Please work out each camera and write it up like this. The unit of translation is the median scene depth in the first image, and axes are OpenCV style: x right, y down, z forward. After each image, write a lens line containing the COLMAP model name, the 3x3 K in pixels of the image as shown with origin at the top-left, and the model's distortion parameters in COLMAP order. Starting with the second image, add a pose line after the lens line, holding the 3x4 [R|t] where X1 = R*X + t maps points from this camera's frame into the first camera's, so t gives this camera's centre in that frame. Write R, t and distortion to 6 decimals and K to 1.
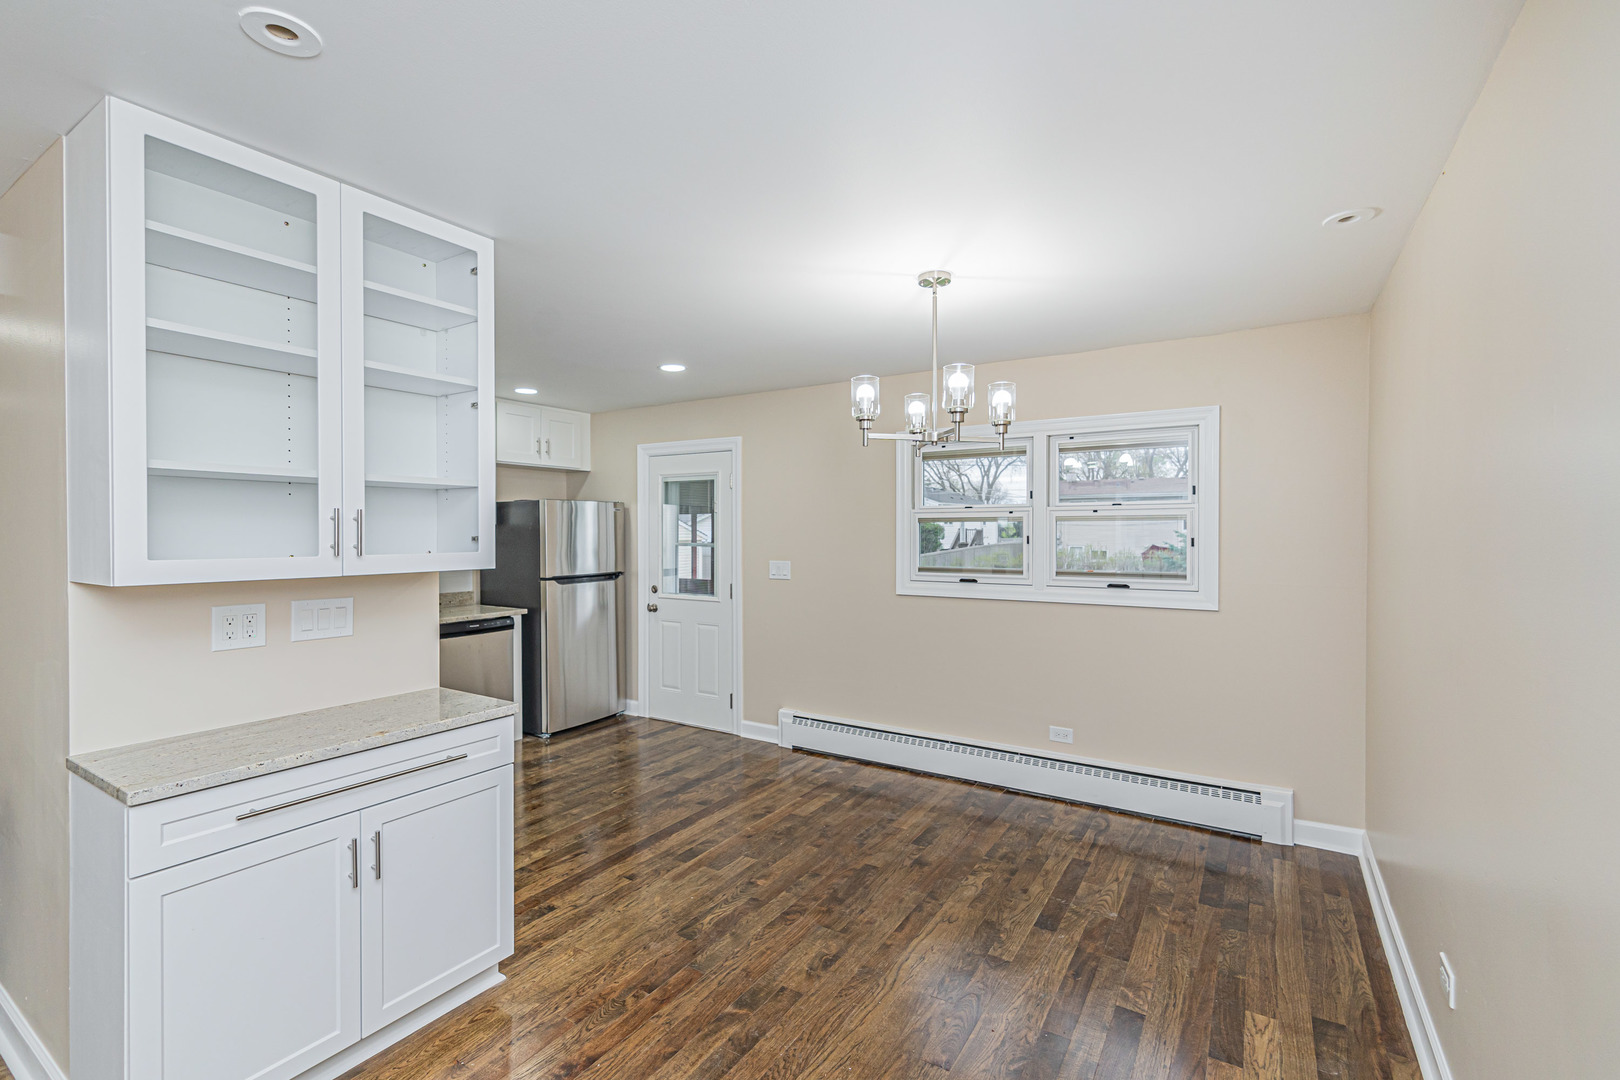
lens RADIAL K [[715.8, 0, 810.0], [0, 715.8, 540.0], [0, 0, 1]] dist [0.004518, 0.000387]
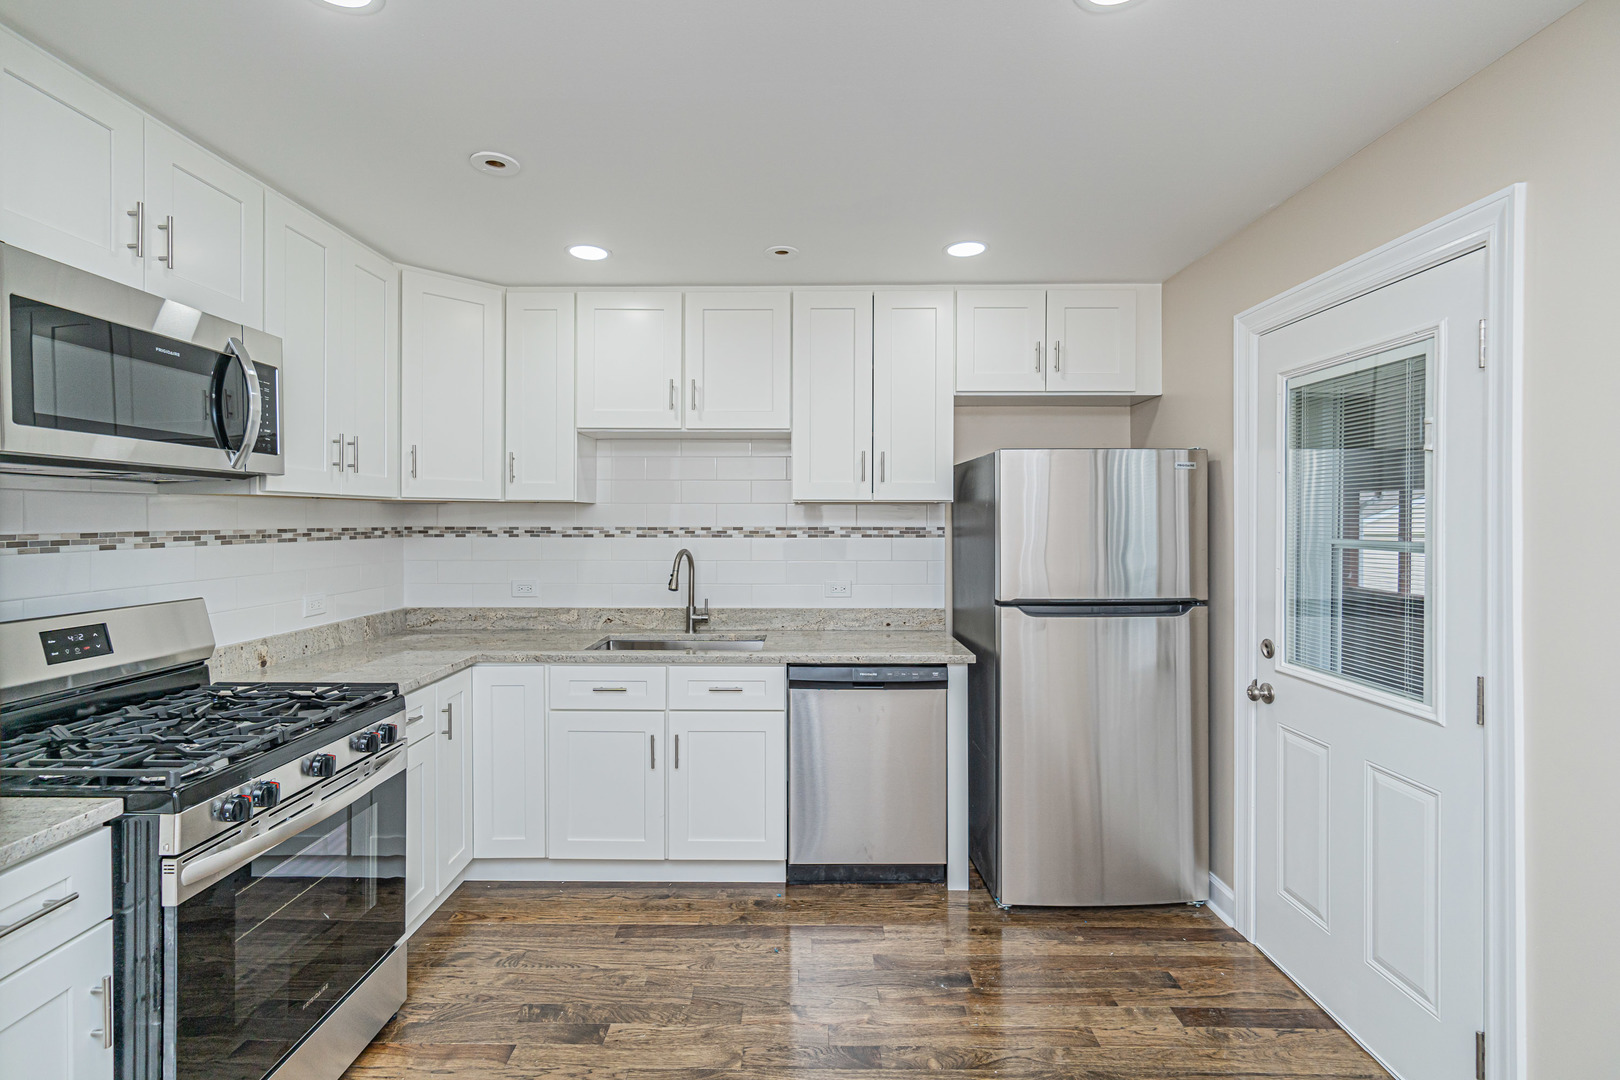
lens RADIAL K [[732.2, 0, 804.9], [0, 732.2, 518.0], [0, 0, 1]] dist [0.001938, 0.000477]
pose [[0.522884, 0.001364, -0.852403, 0.009531], [-0.013398, 0.999888, -0.006619, -0.001770], [0.852299, 0.014881, 0.522844, 0.718019]]
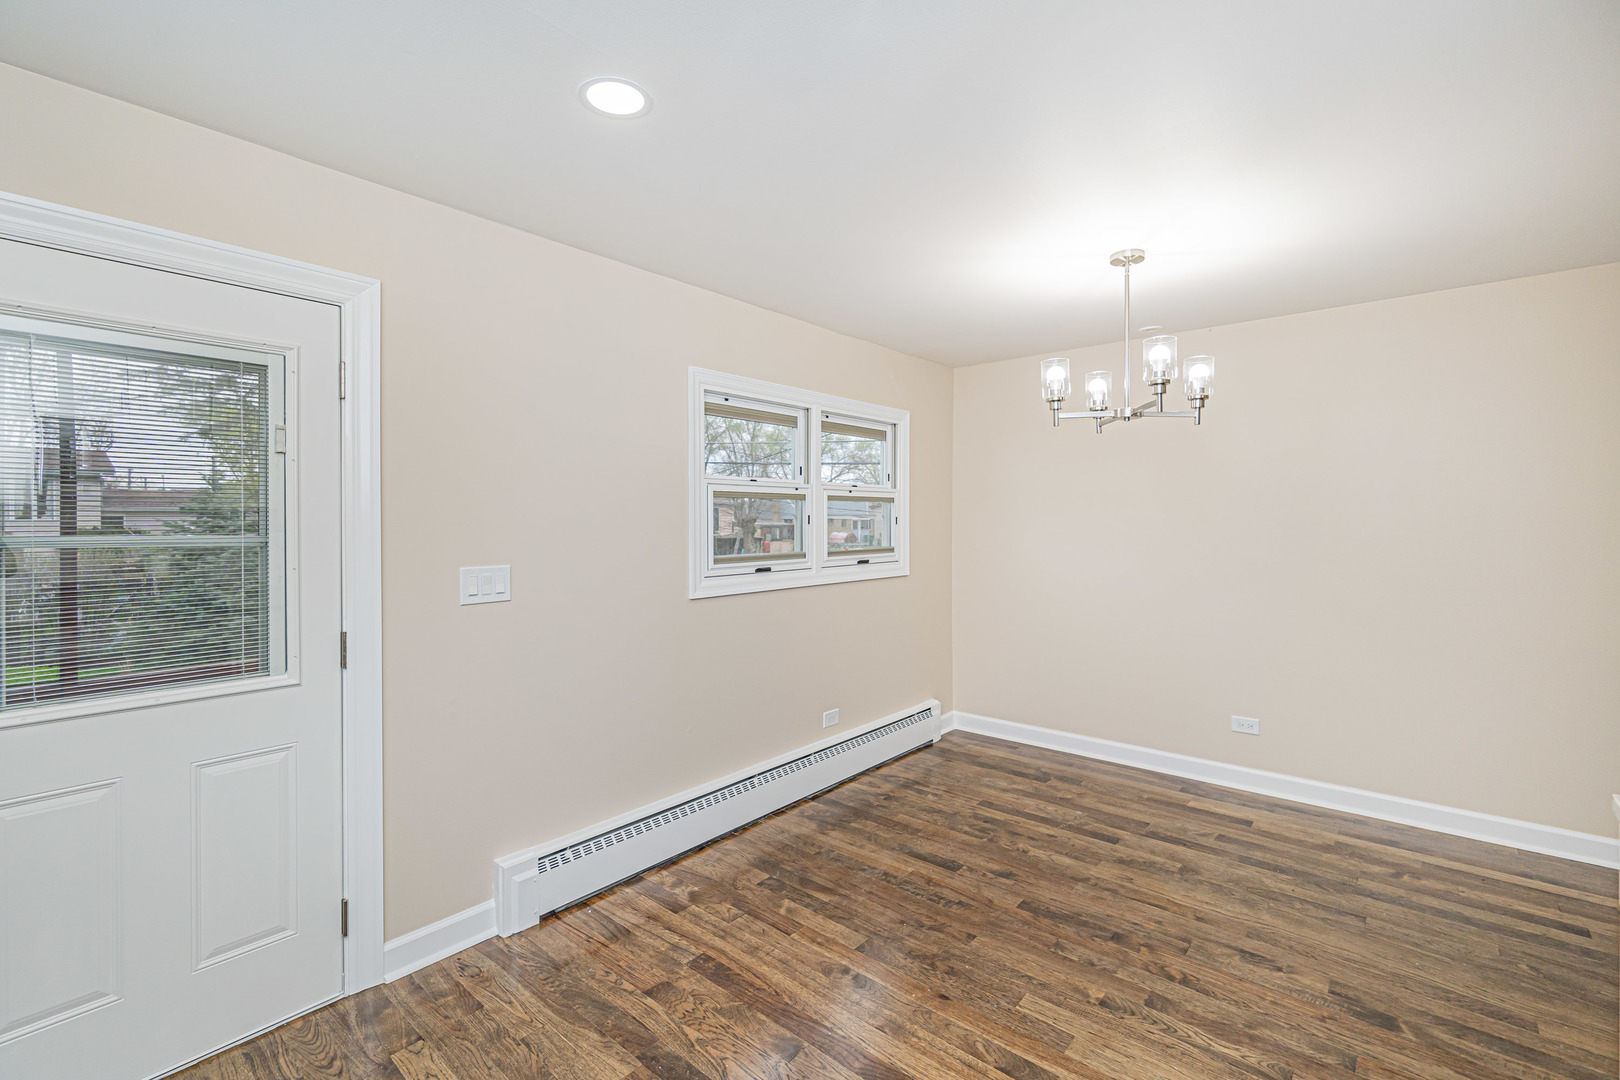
lens RADIAL K [[708.7, 0, 798.4], [0, 708.7, 524.0], [0, 0, 1]] dist [0.006217, 0.000686]
pose [[0.154108, -0.008088, 0.988021, -0.579188], [0.007554, 0.999947, 0.007008, -0.001430], [-0.988025, 0.006384, 0.154161, 0.837810]]
